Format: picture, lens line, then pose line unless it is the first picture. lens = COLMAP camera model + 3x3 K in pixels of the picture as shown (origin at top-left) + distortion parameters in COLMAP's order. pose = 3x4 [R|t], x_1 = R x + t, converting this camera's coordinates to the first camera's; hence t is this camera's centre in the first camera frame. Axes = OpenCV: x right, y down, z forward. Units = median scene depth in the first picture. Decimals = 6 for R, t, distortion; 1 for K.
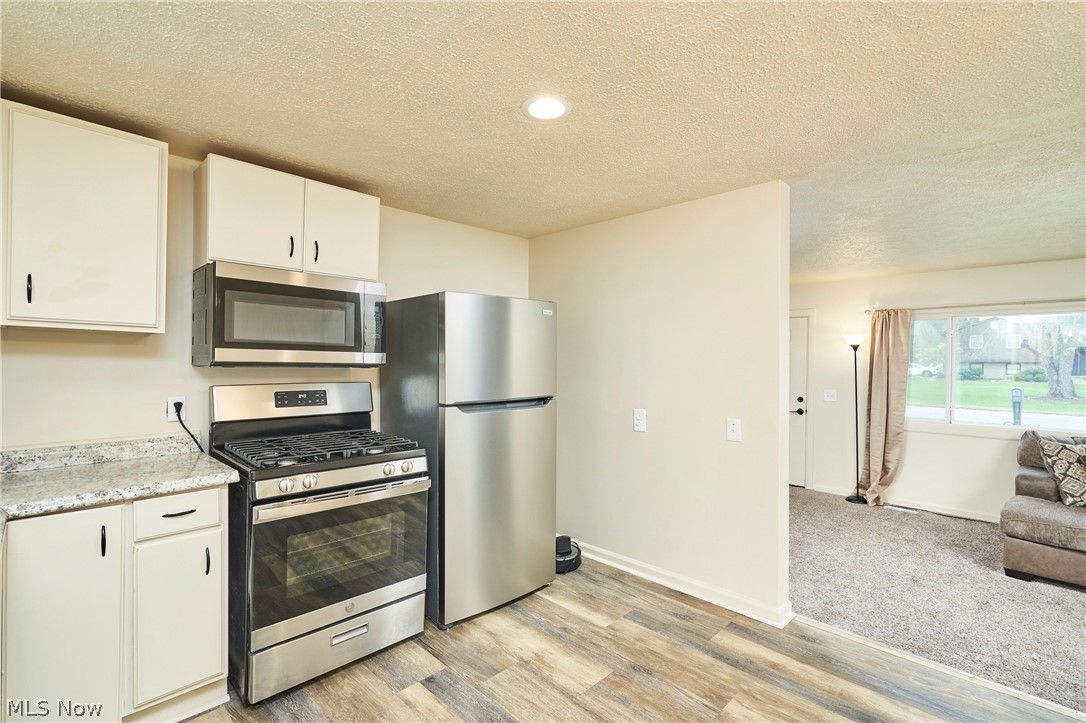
lens RADIAL K [[507.5, 0, 542.2], [0, 507.5, 362.4], [0, 0, 1]] dist [-0.002554, 0.000167]
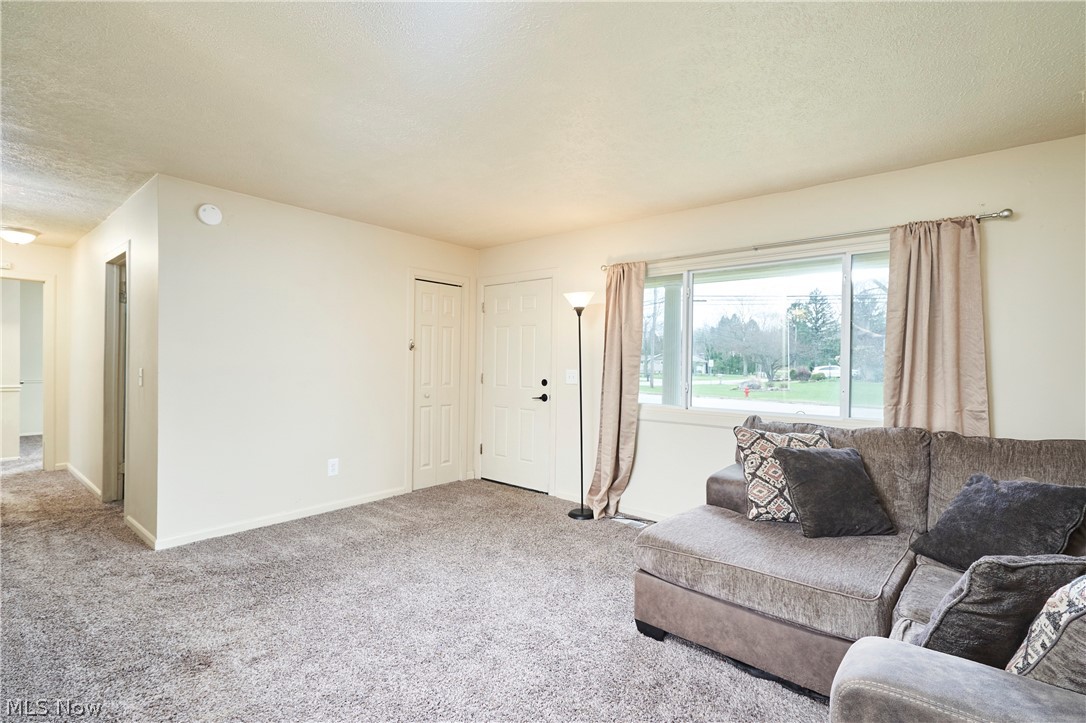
lens RADIAL K [[507.5, 0, 548.2], [0, 507.5, 358.4], [0, 0, 1]] dist [-0.002554, 0.000167]
pose [[0.995868, 0.009672, 0.090297, 0.590454], [-0.008359, 0.999854, -0.014912, 0.063187], [-0.090428, 0.014096, 0.995803, 0.279394]]
